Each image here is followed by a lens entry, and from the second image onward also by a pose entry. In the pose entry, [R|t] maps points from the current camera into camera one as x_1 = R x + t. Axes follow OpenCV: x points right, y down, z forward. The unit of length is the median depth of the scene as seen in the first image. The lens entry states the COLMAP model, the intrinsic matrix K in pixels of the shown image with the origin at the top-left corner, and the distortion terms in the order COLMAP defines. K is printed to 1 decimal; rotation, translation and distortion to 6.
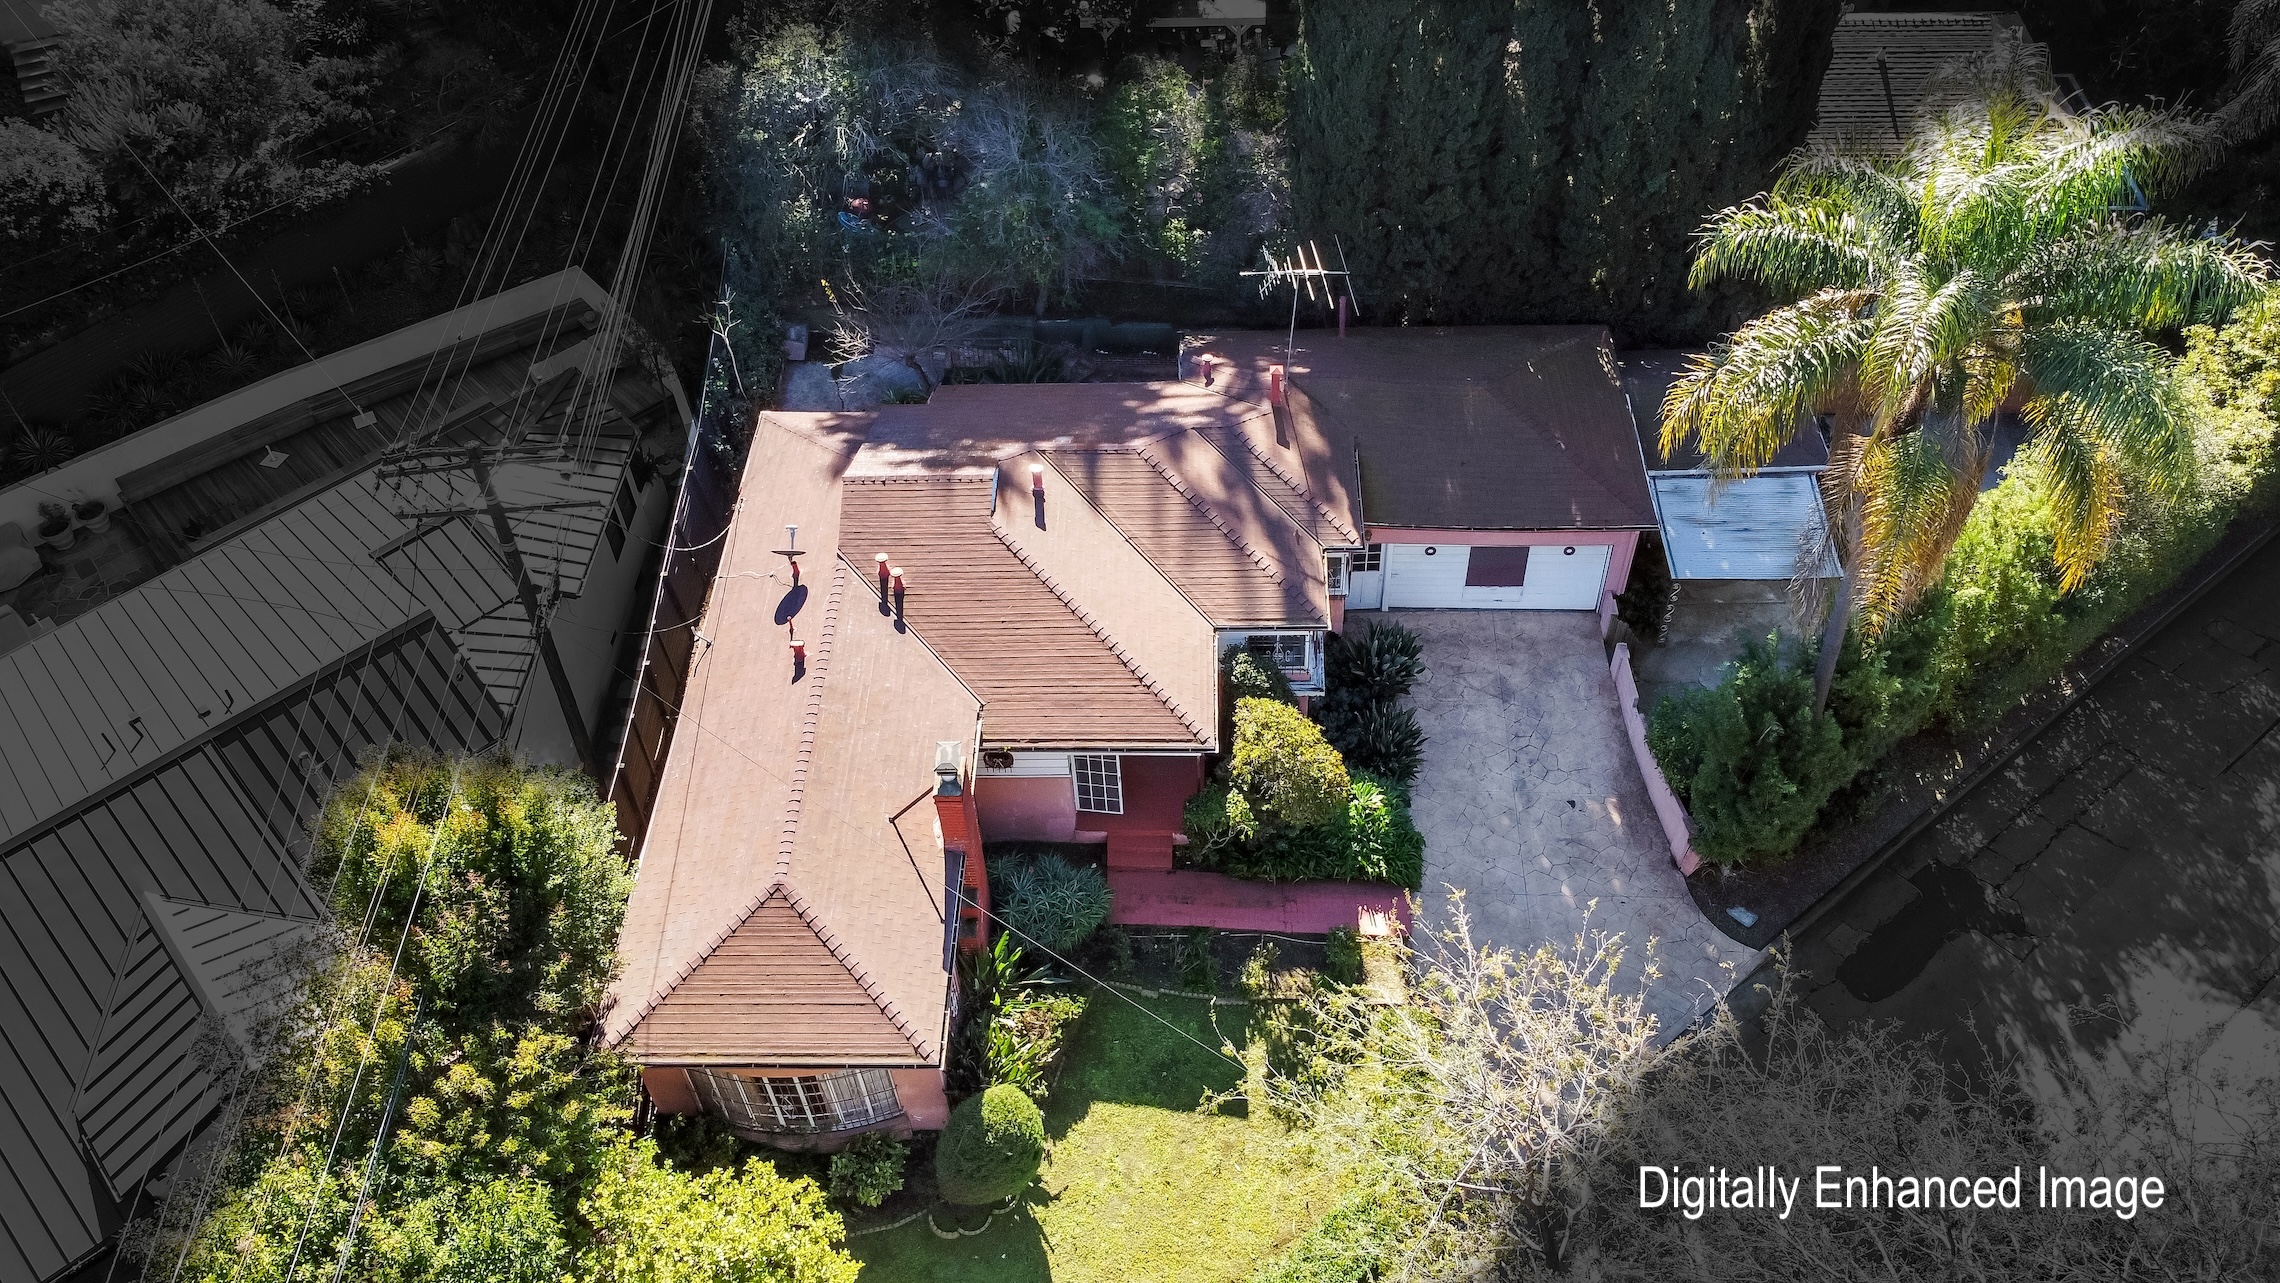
lens RADIAL K [[1727.1, 0, 1138.7], [0, 1727.1, 579.4], [0, 0, 1]] dist [0.042757, -0.056947]
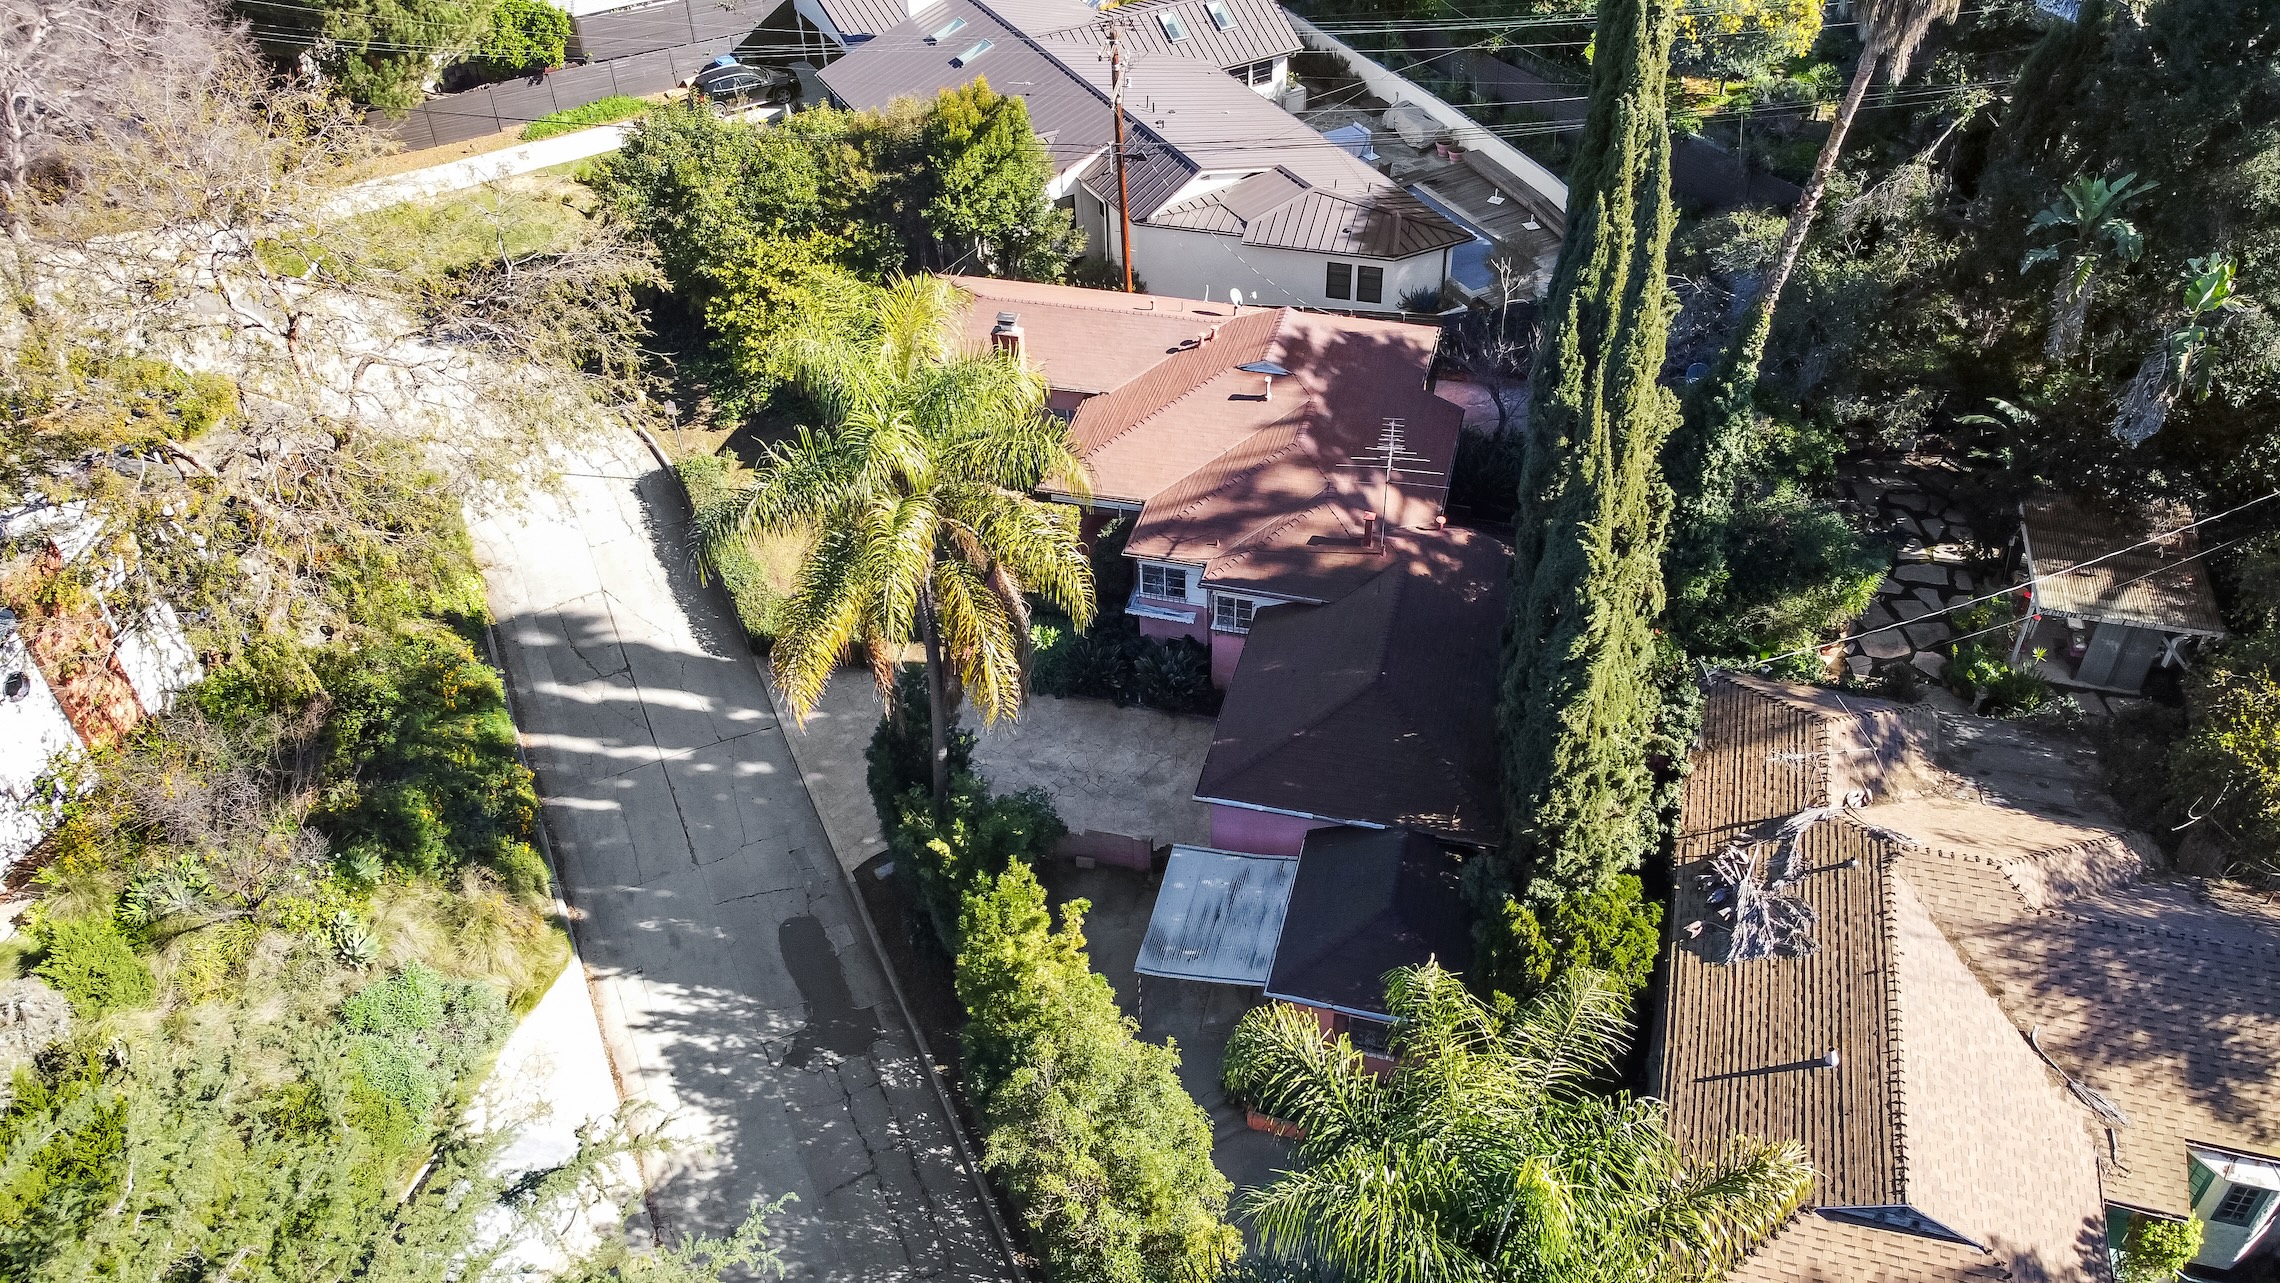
lens RADIAL K [[1731.8, 0, 1169.3], [0, 1731.8, 648.0], [0, 0, 1]] dist [0.017212, -0.005371]
pose [[-0.219027, 0.675316, -0.704255, 1.088601], [-0.680102, 0.411885, 0.606475, -0.772728], [0.699635, 0.611799, 0.369070, 0.608454]]
